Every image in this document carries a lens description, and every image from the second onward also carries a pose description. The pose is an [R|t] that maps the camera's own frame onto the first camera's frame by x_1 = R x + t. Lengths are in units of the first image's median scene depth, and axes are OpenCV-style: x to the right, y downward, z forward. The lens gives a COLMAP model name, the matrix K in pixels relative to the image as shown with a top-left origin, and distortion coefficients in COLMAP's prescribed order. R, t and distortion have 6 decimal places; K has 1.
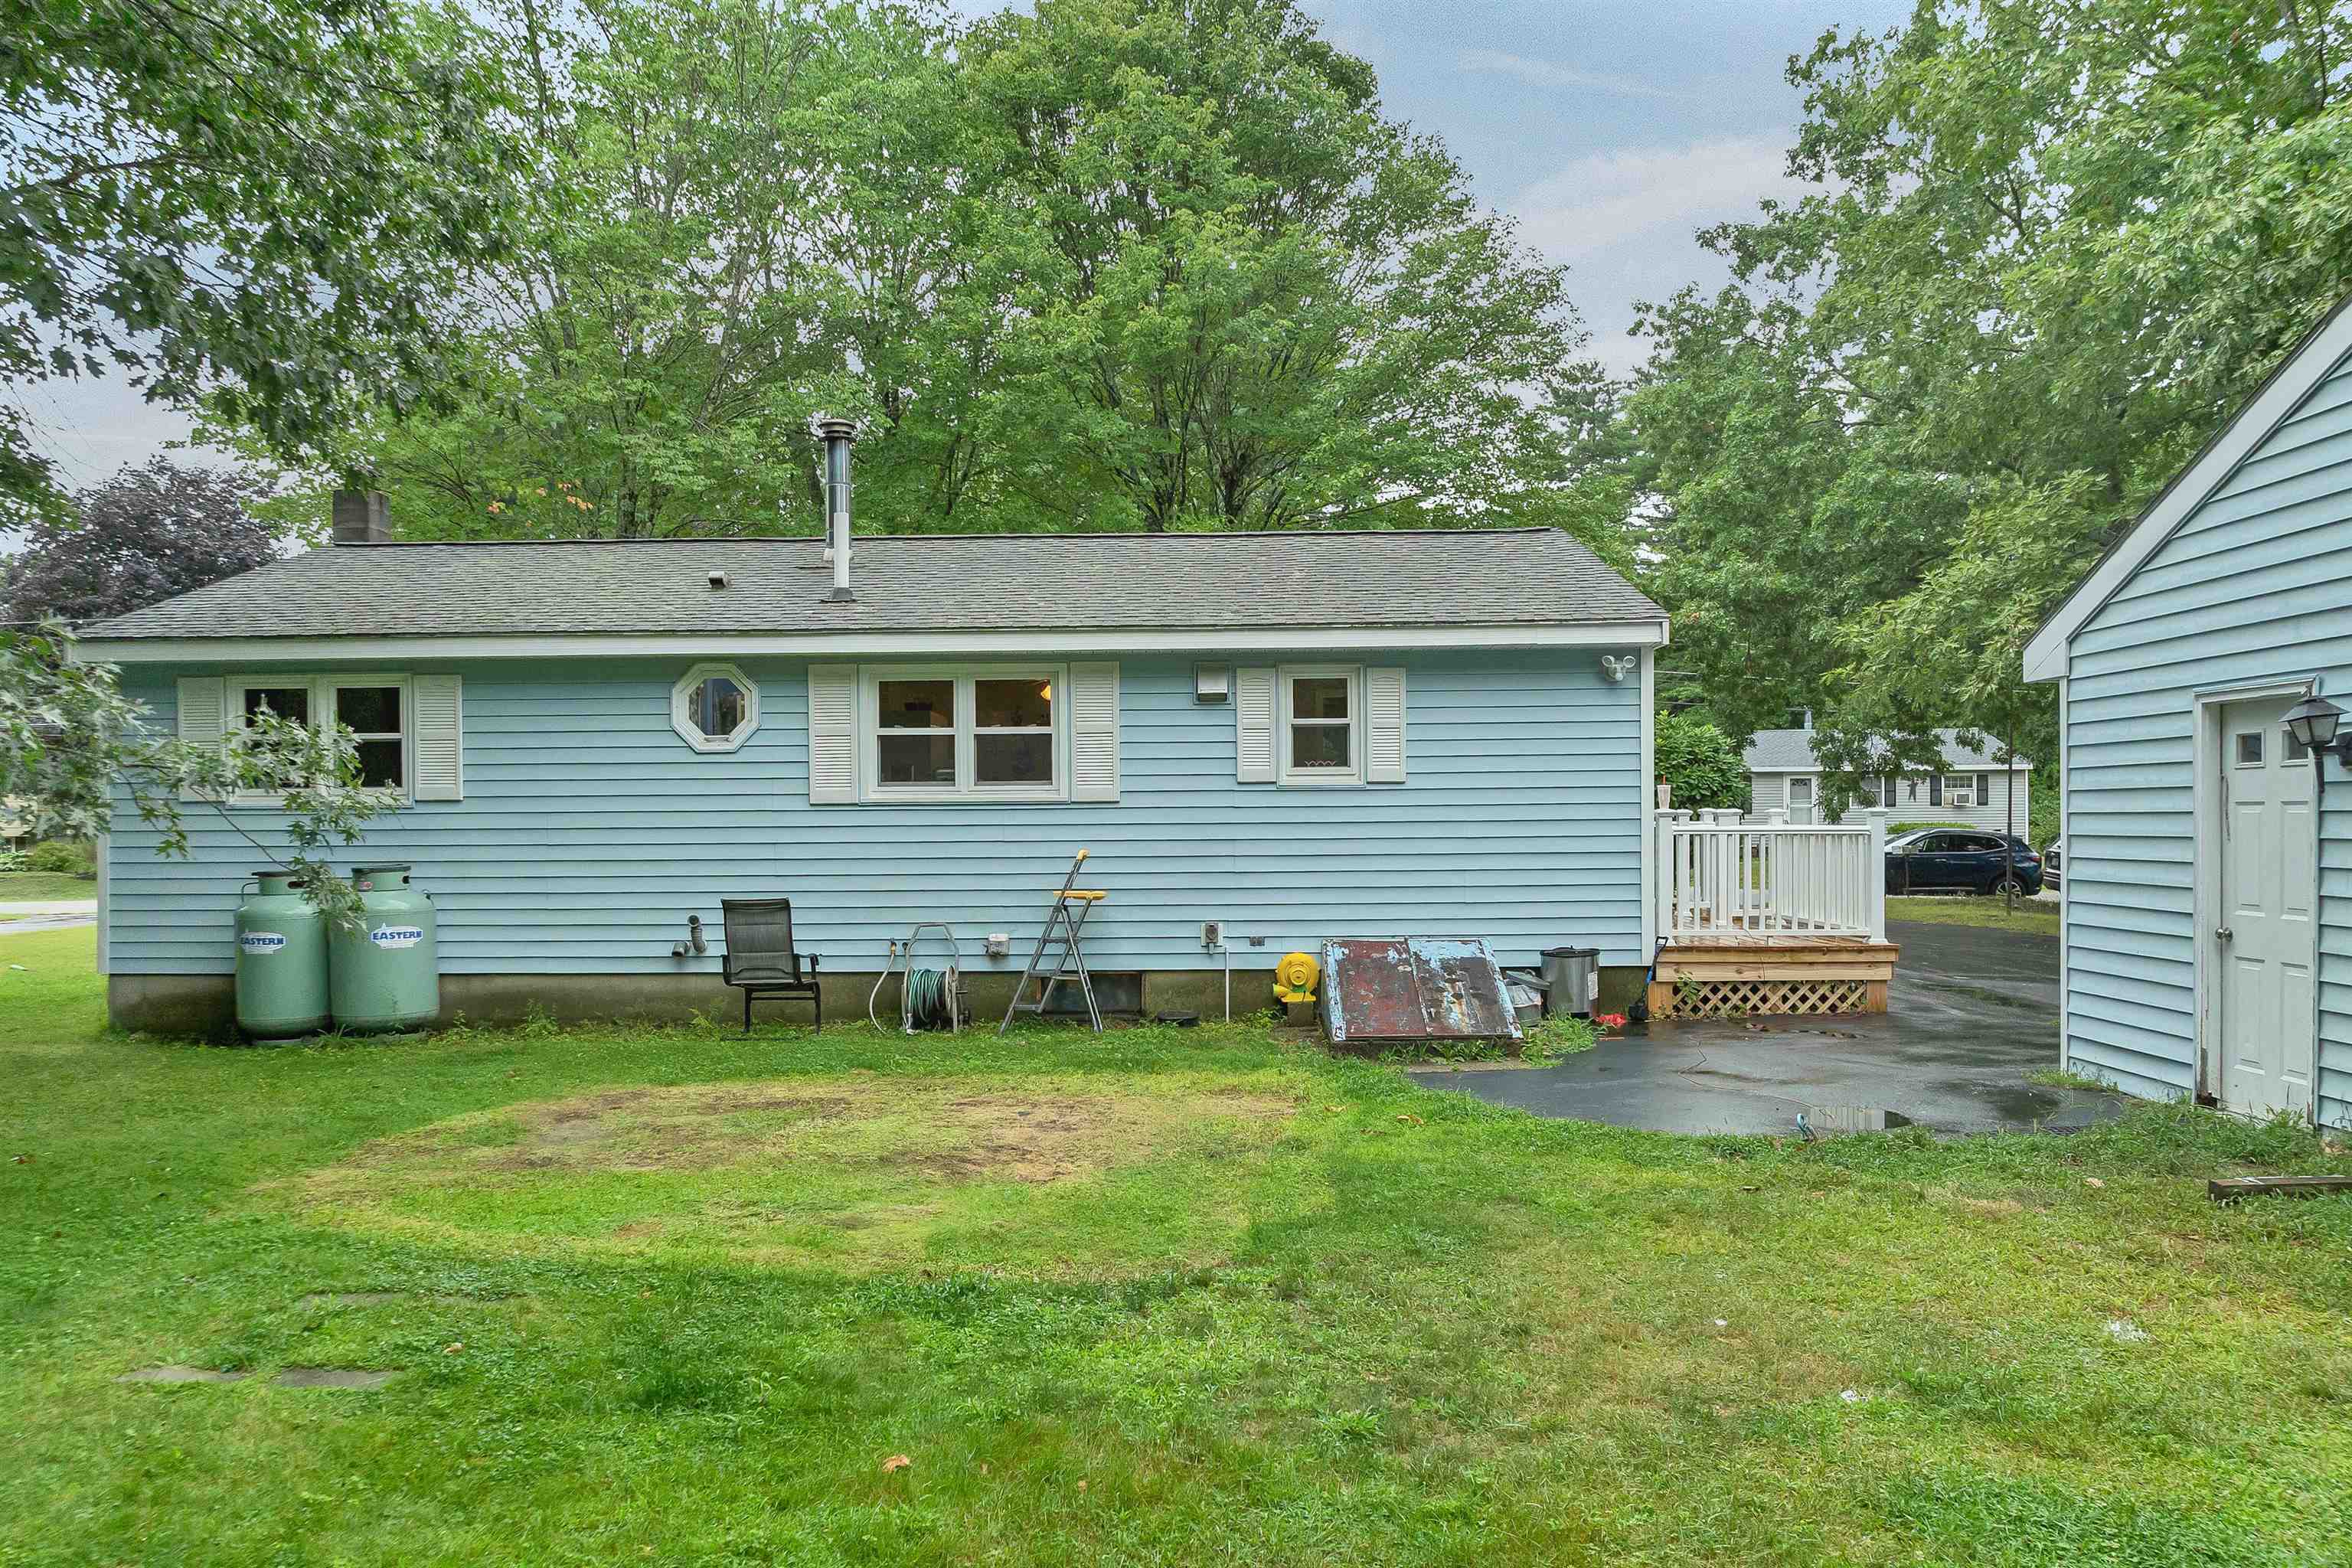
lens RADIAL K [[1705.3, 0, 1183.9], [0, 1705.3, 814.4], [0, 0, 1]] dist [-0.001820, -0.082541]
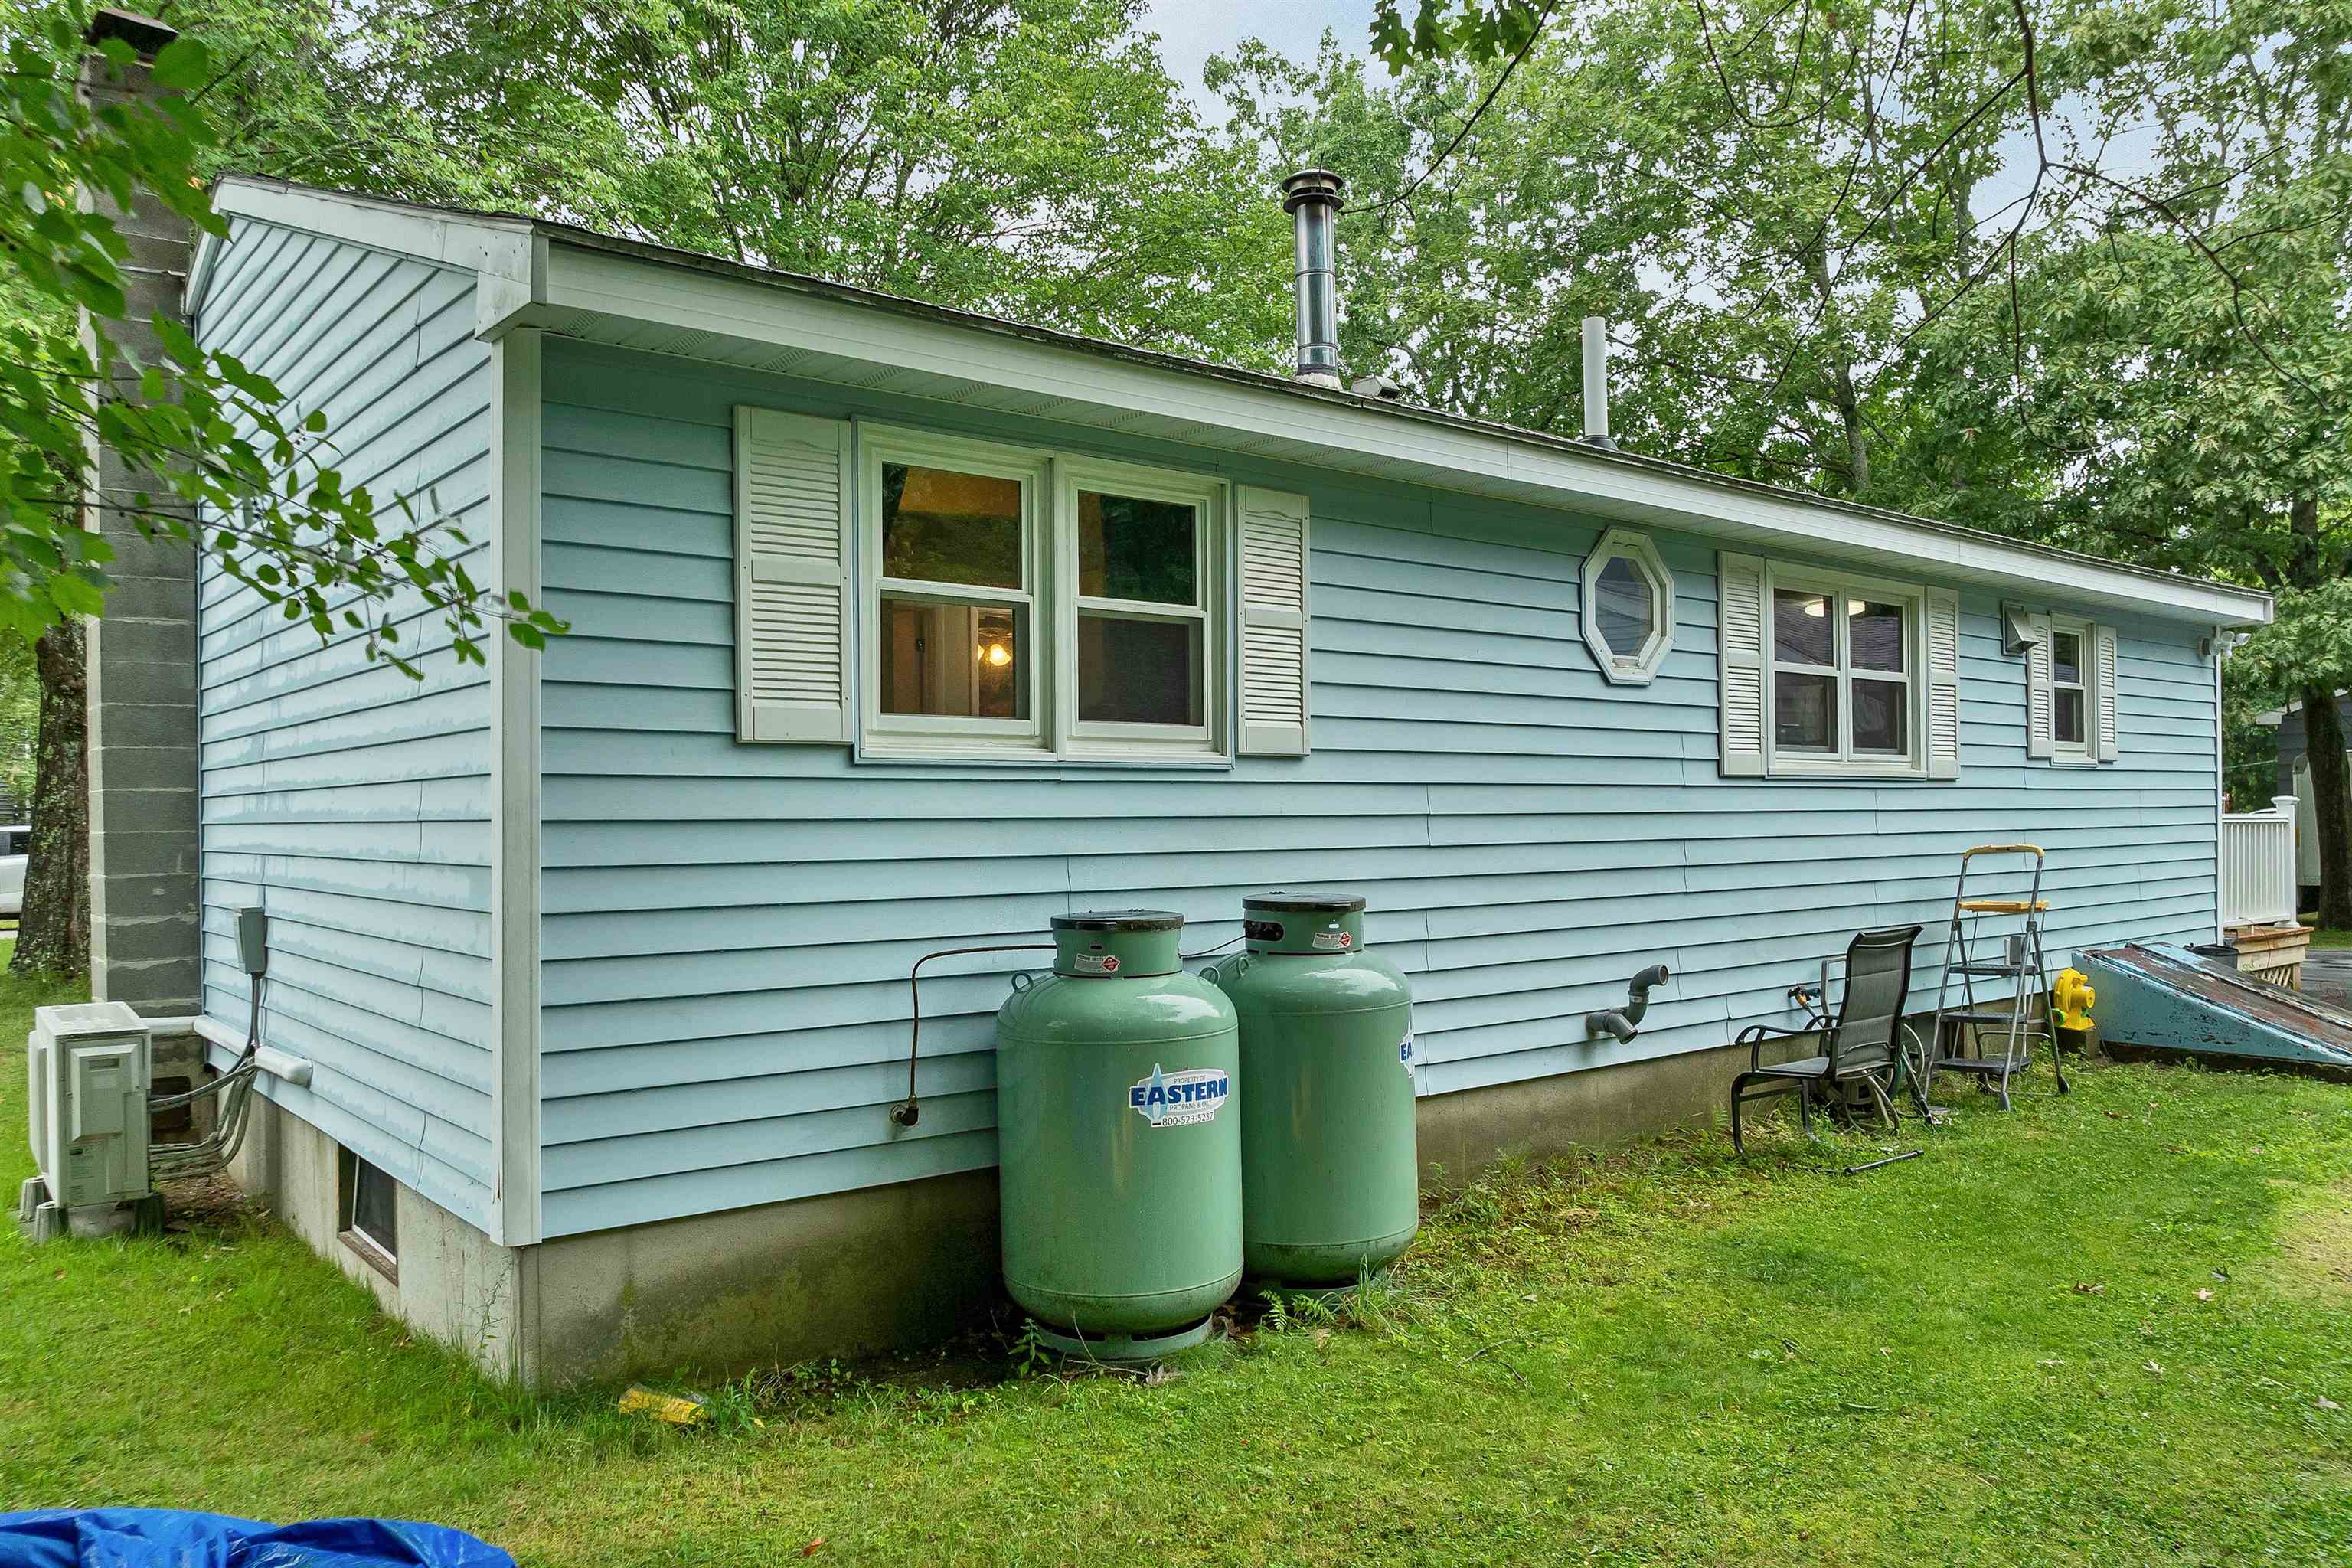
lens RADIAL K [[1705.3, 0, 1183.9], [0, 1705.3, 814.4], [0, 0, 1]] dist [-0.001820, -0.082541]
pose [[0.765152, 0.001088, 0.643849, -0.765005], [0.005766, 0.999947, -0.008543, 0.011899], [-0.643824, 0.010249, 0.765105, 0.655091]]
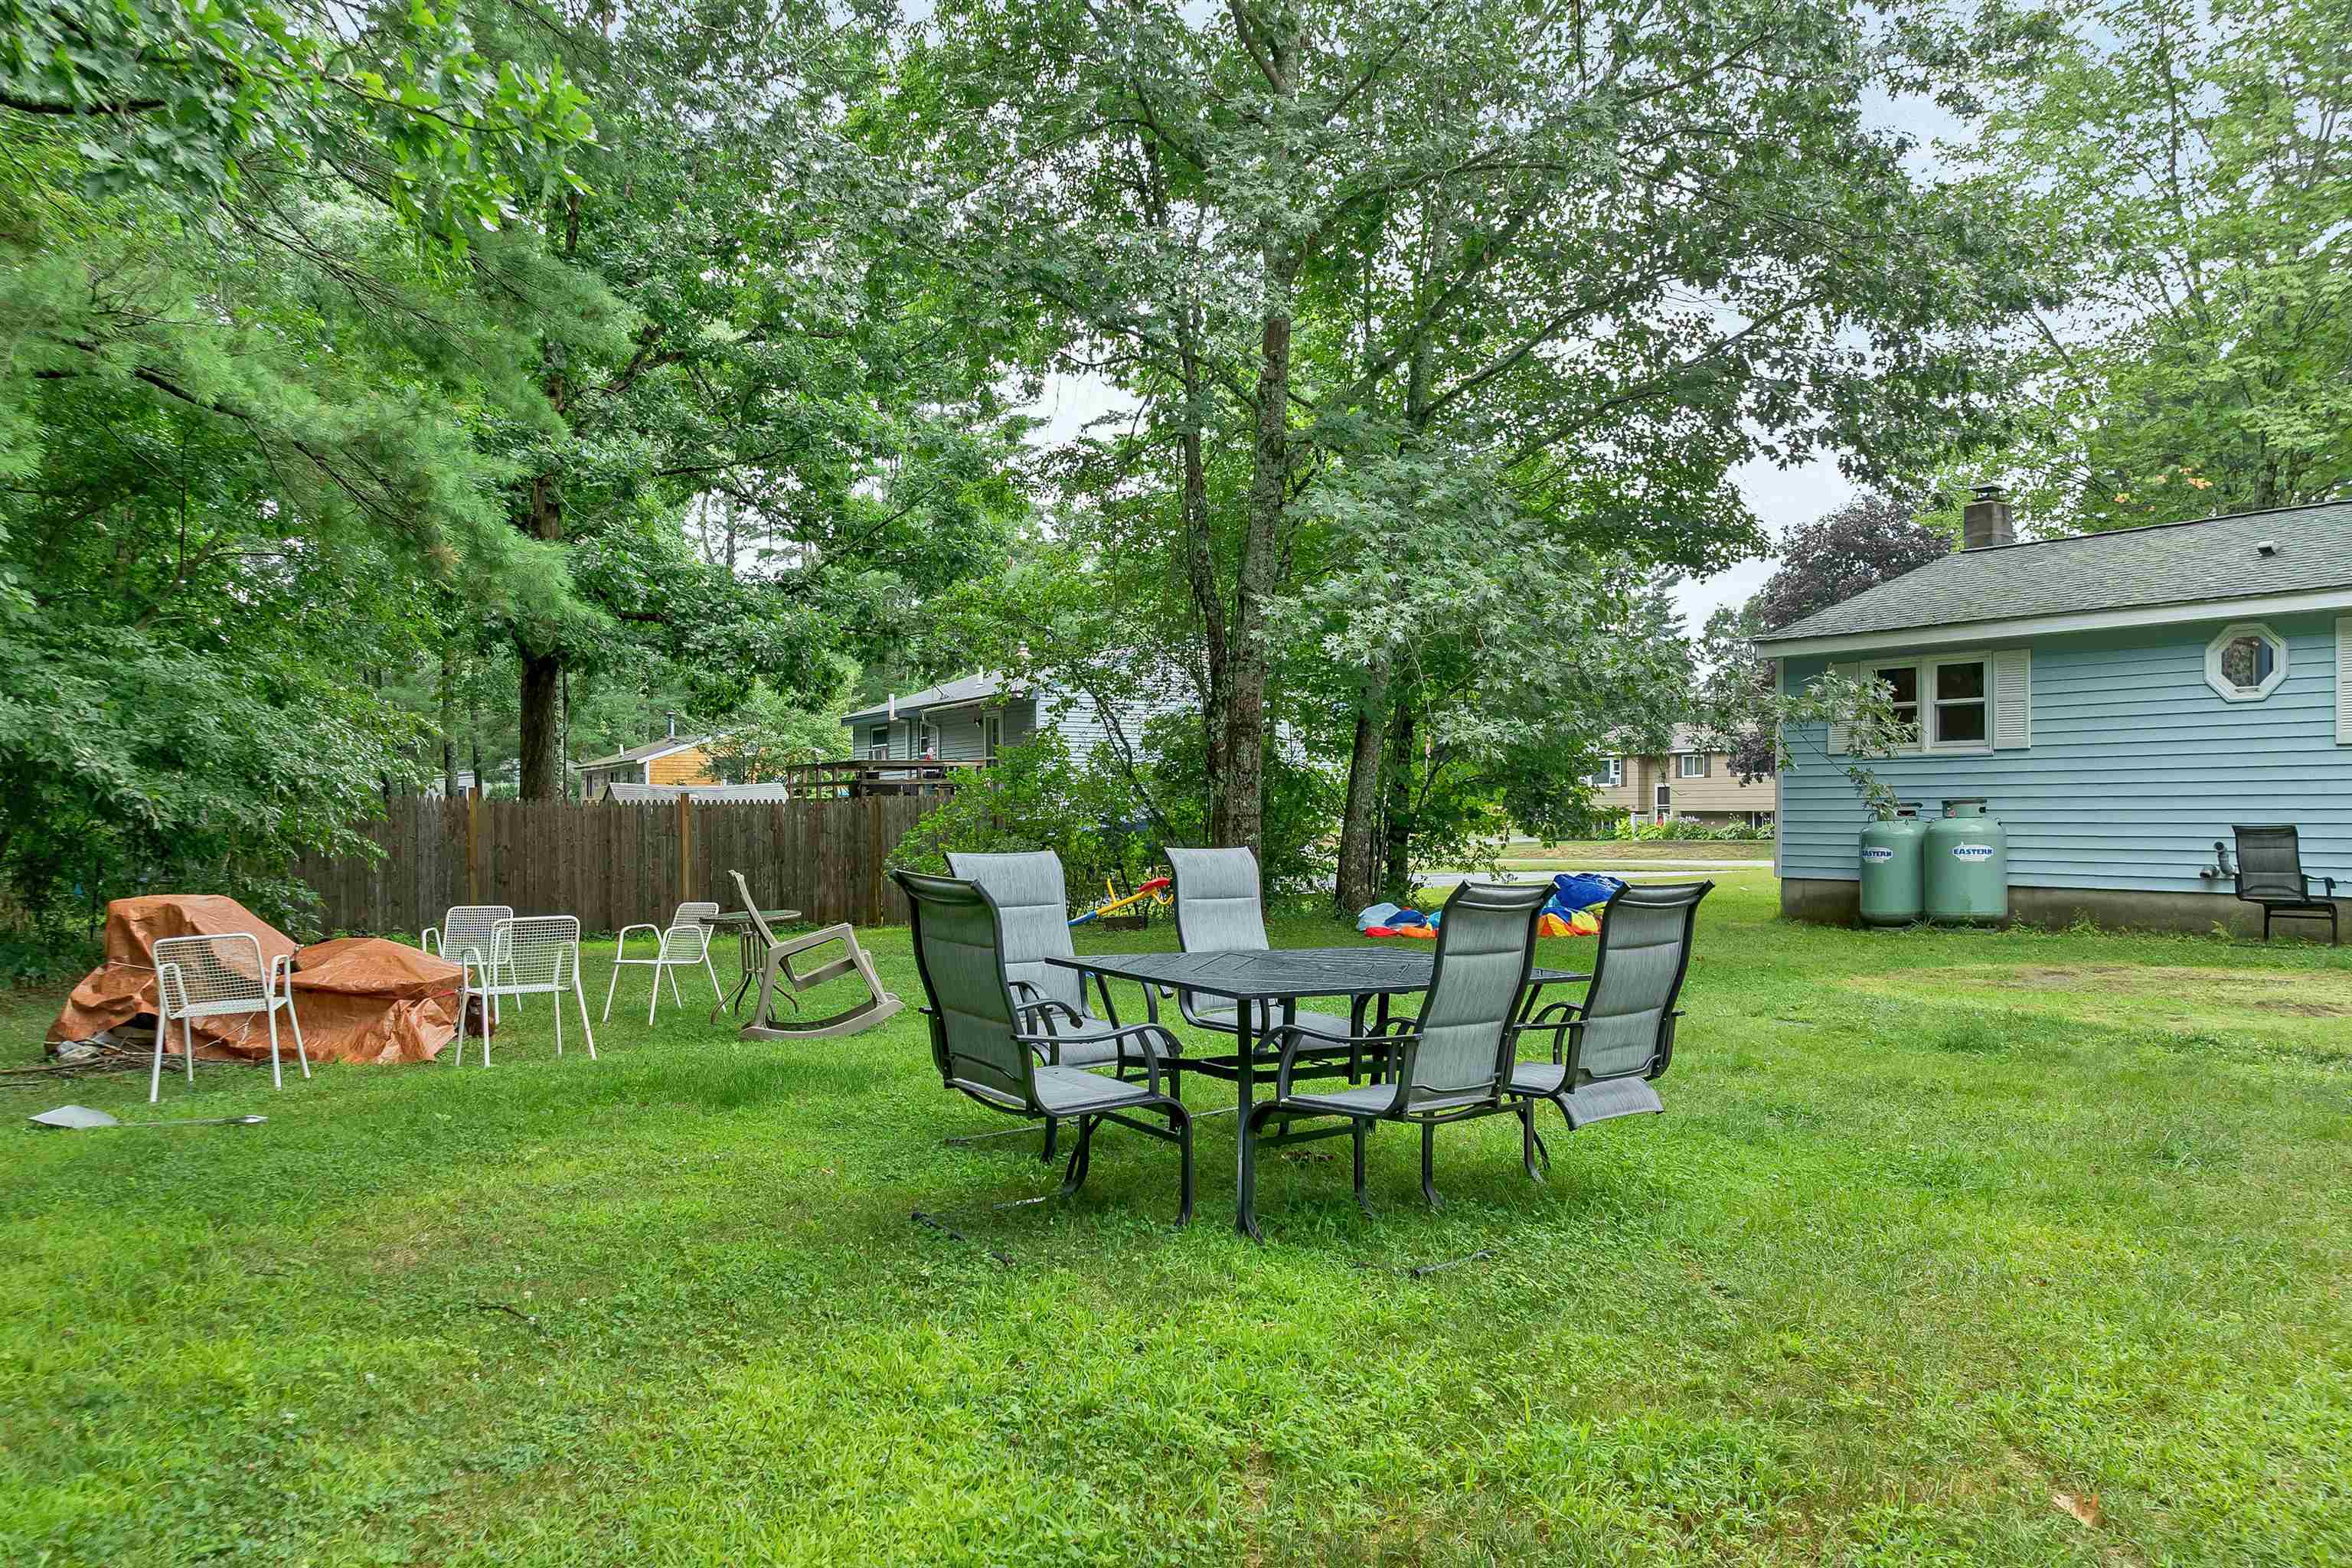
lens RADIAL K [[1737.6, 0, 1182.0], [0, 1737.6, 826.8], [0, 0, 1]] dist [-0.025571, -0.000452]
pose [[0.579830, 0.012525, -0.814641, 0.253863], [-0.000847, 0.999891, 0.014771, 0.031346], [0.814737, -0.007875, 0.579777, -0.253677]]
